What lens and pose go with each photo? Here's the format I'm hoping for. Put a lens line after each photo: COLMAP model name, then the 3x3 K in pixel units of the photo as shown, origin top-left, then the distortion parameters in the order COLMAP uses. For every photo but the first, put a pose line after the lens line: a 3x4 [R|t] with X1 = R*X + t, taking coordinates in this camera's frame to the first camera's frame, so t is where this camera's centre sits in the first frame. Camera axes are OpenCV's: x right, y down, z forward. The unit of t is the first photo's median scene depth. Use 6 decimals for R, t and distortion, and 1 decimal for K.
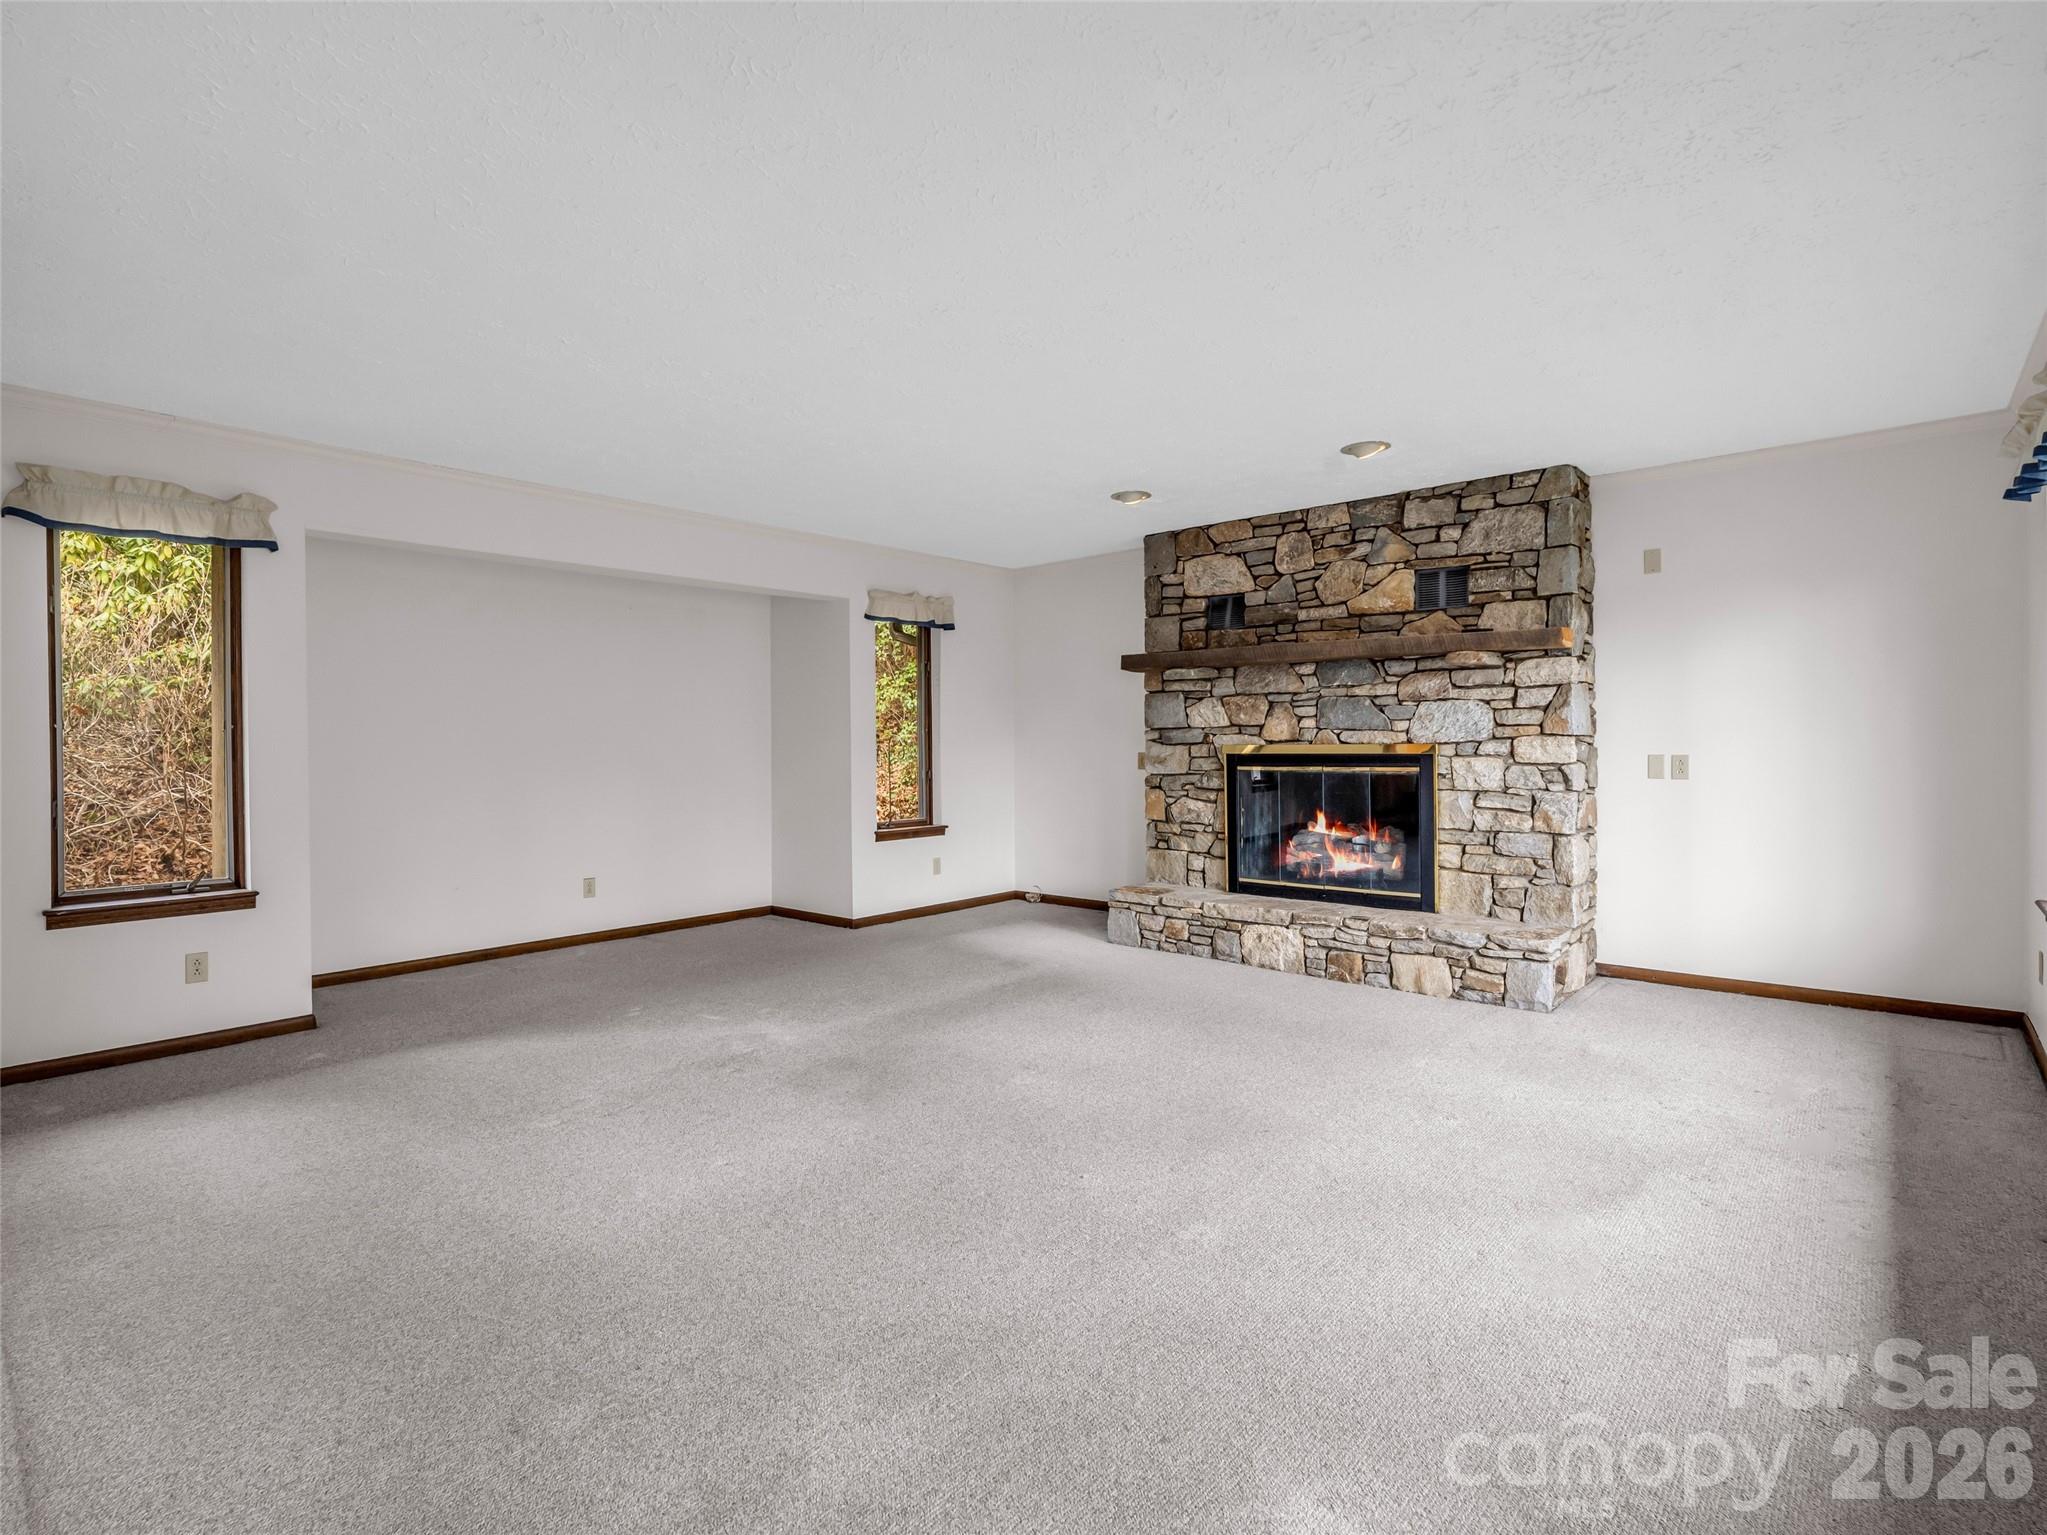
lens RADIAL K [[992.9, 0, 1014.0], [0, 992.9, 741.7], [0, 0, 1]] dist [0.001270, -0.015822]
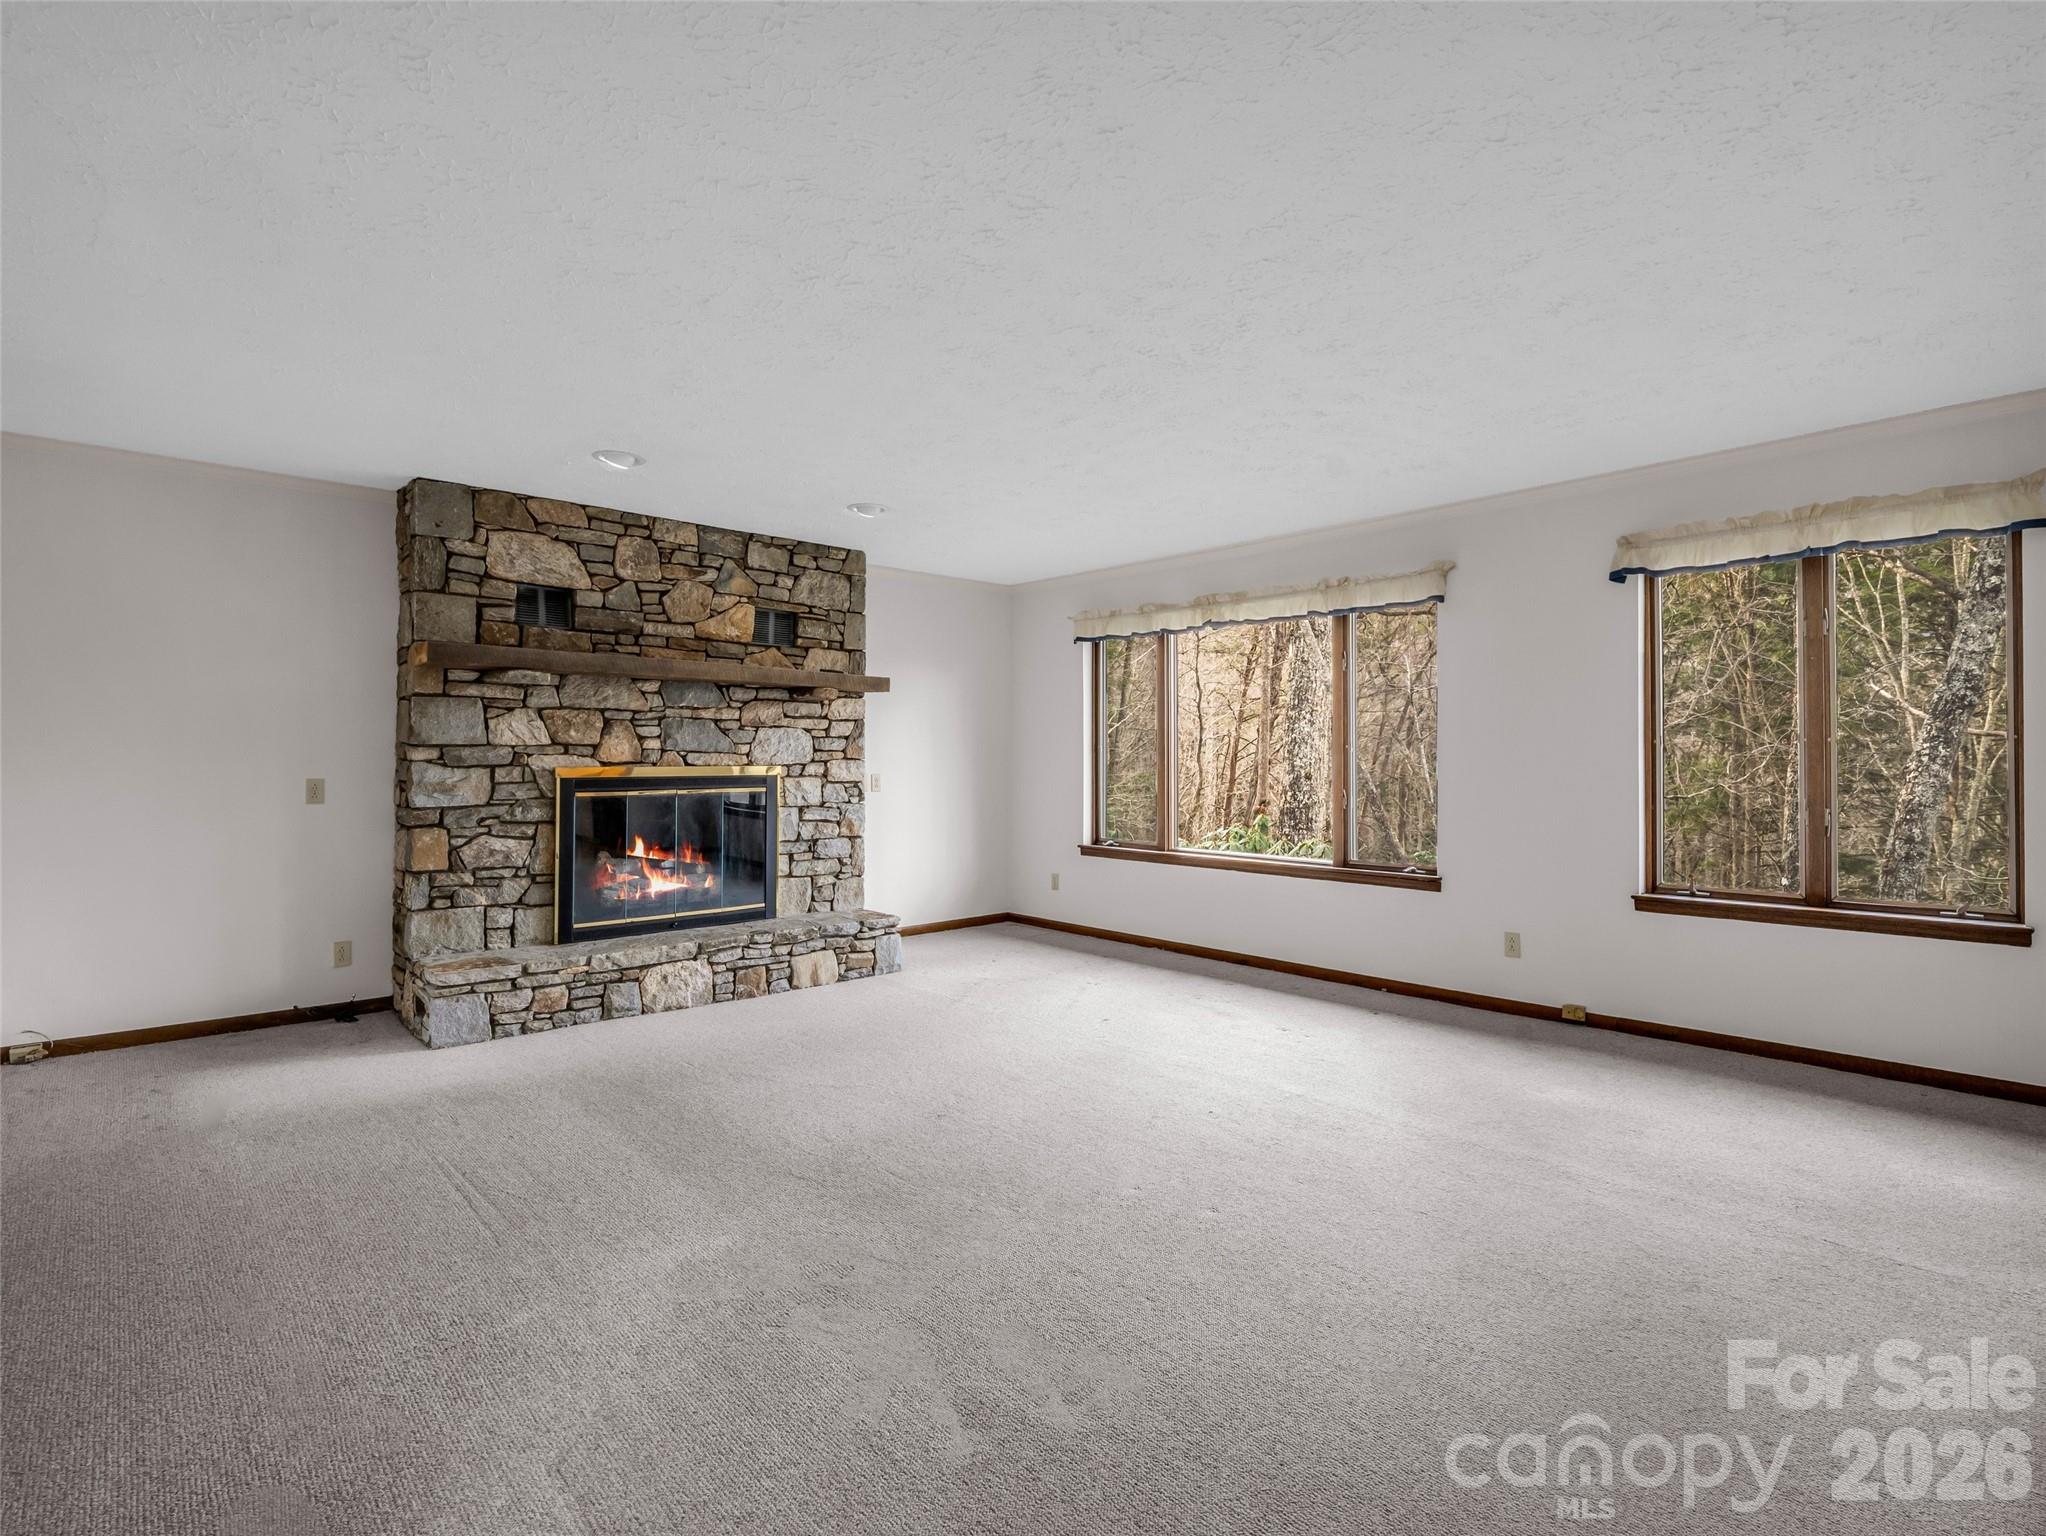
lens RADIAL K [[1000.5, 0, 1028.4], [0, 1000.5, 743.7], [0, 0, 1]] dist [0.001408, 0.000999]
pose [[0.105855, 0.023303, 0.994108, -0.645814], [-0.001450, 0.999728, -0.023281, 0.002607], [-0.994381, 0.001023, 0.105860, 0.579325]]
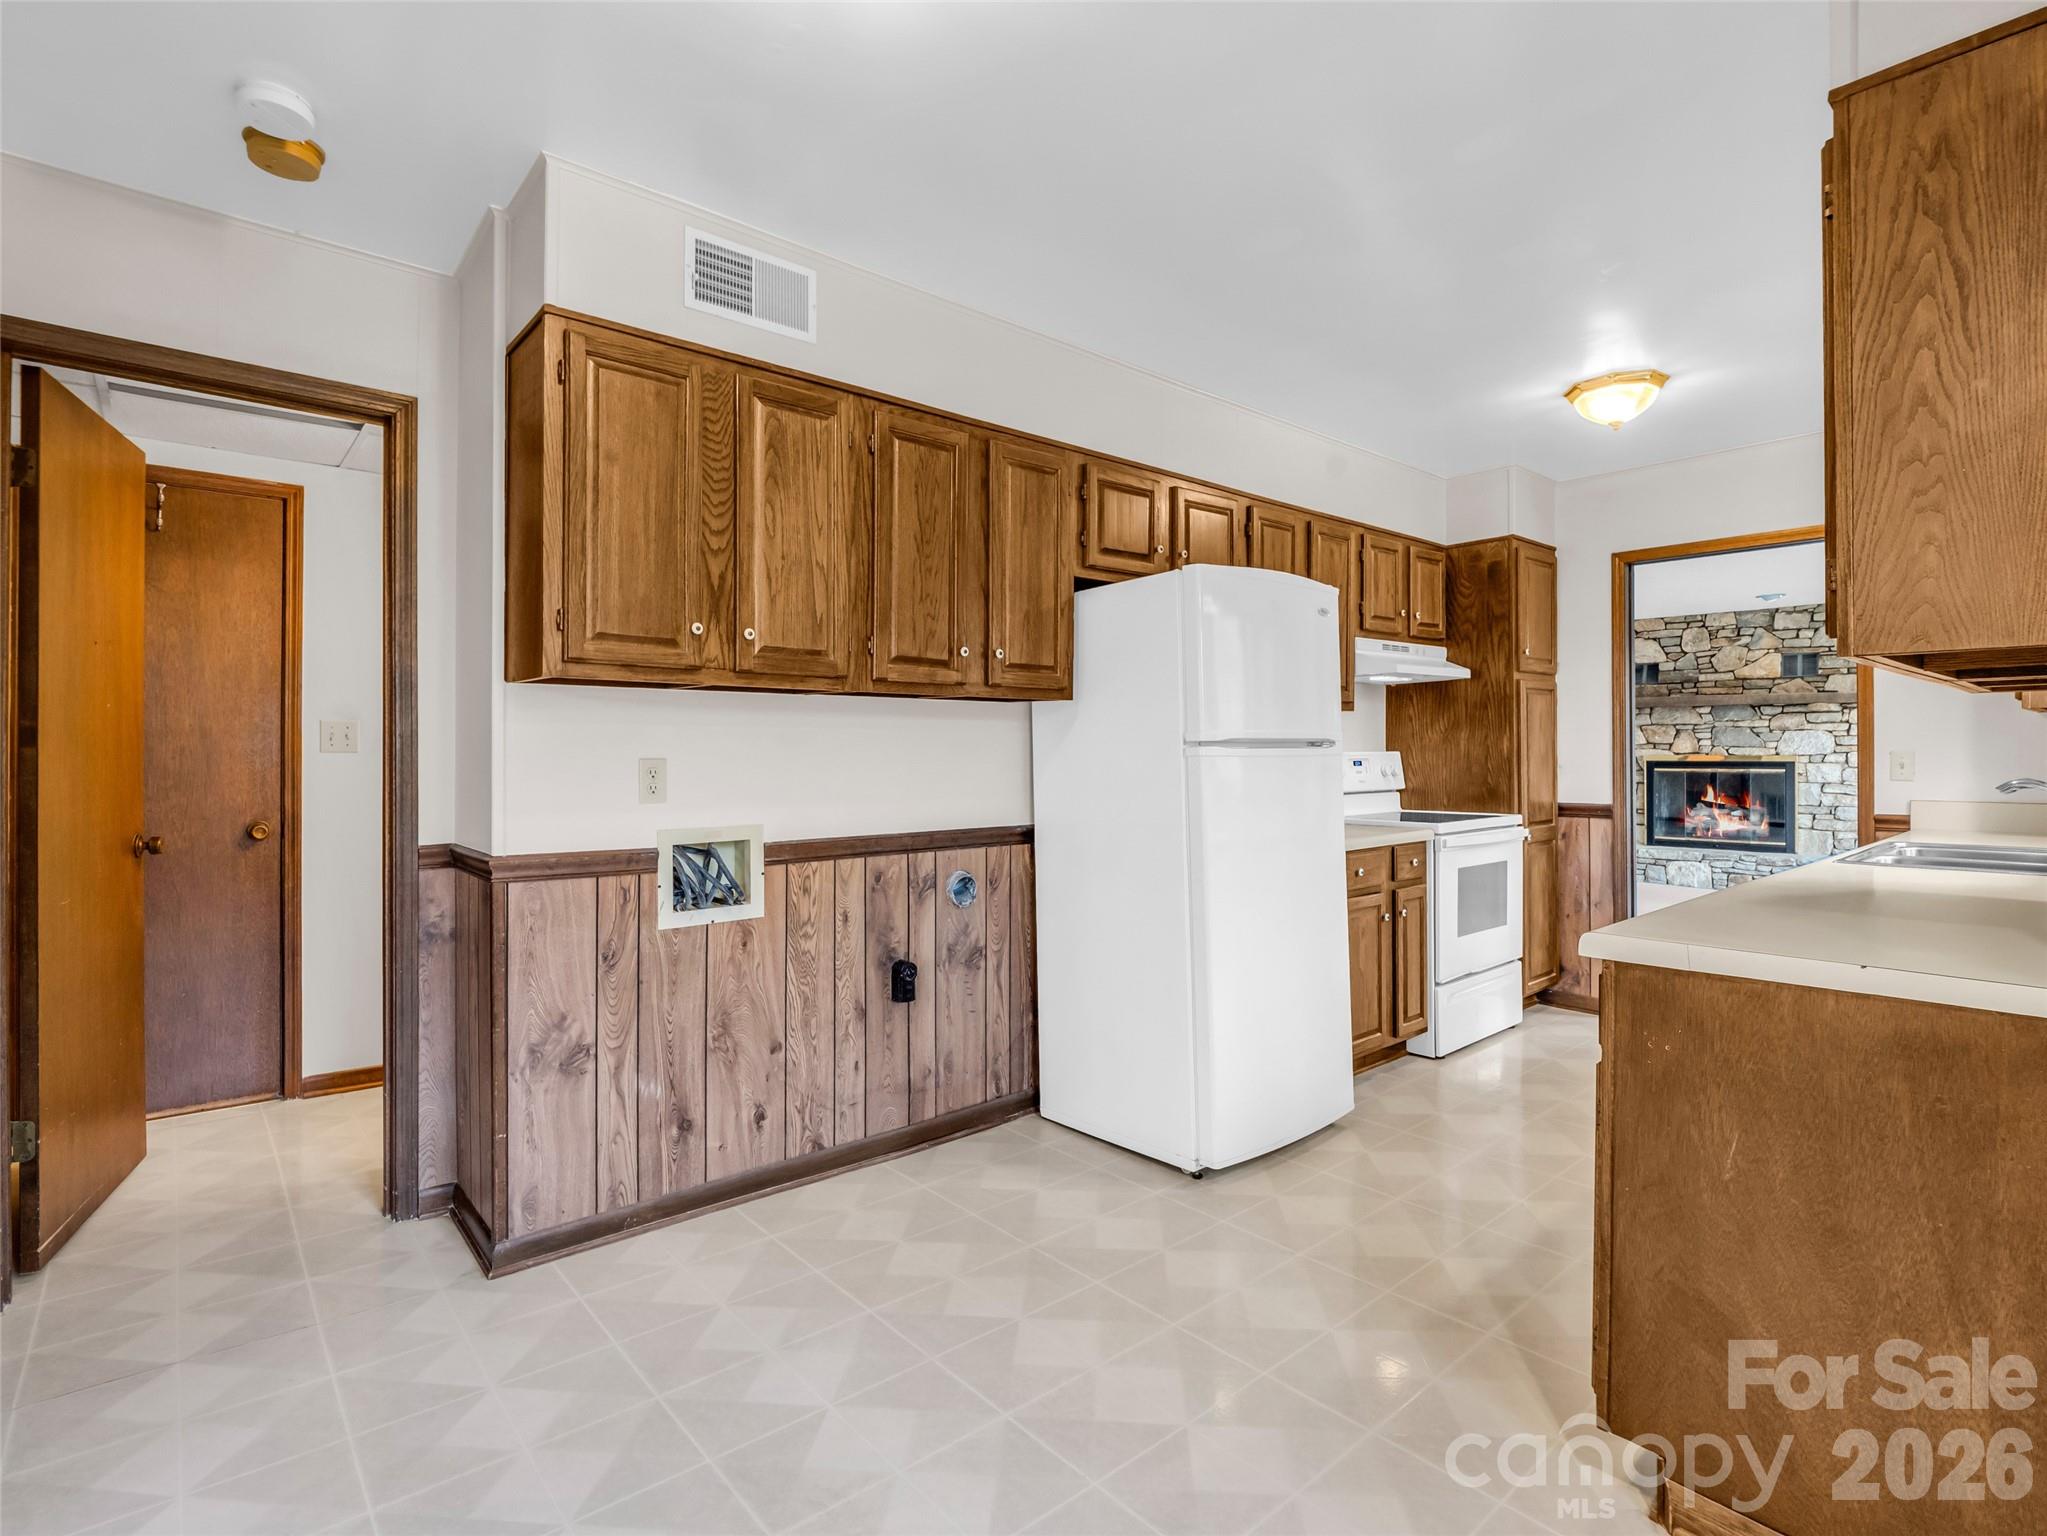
lens RADIAL K [[1020.6, 0, 1029.8], [0, 1020.6, 747.4], [0, 0, 1]] dist [-0.011297, -0.000882]
pose [[0.992462, 0.009636, -0.122176, -0.658163], [-0.010407, 0.999930, -0.005681, 0.011206], [0.122112, 0.006909, 0.992492, -0.878657]]
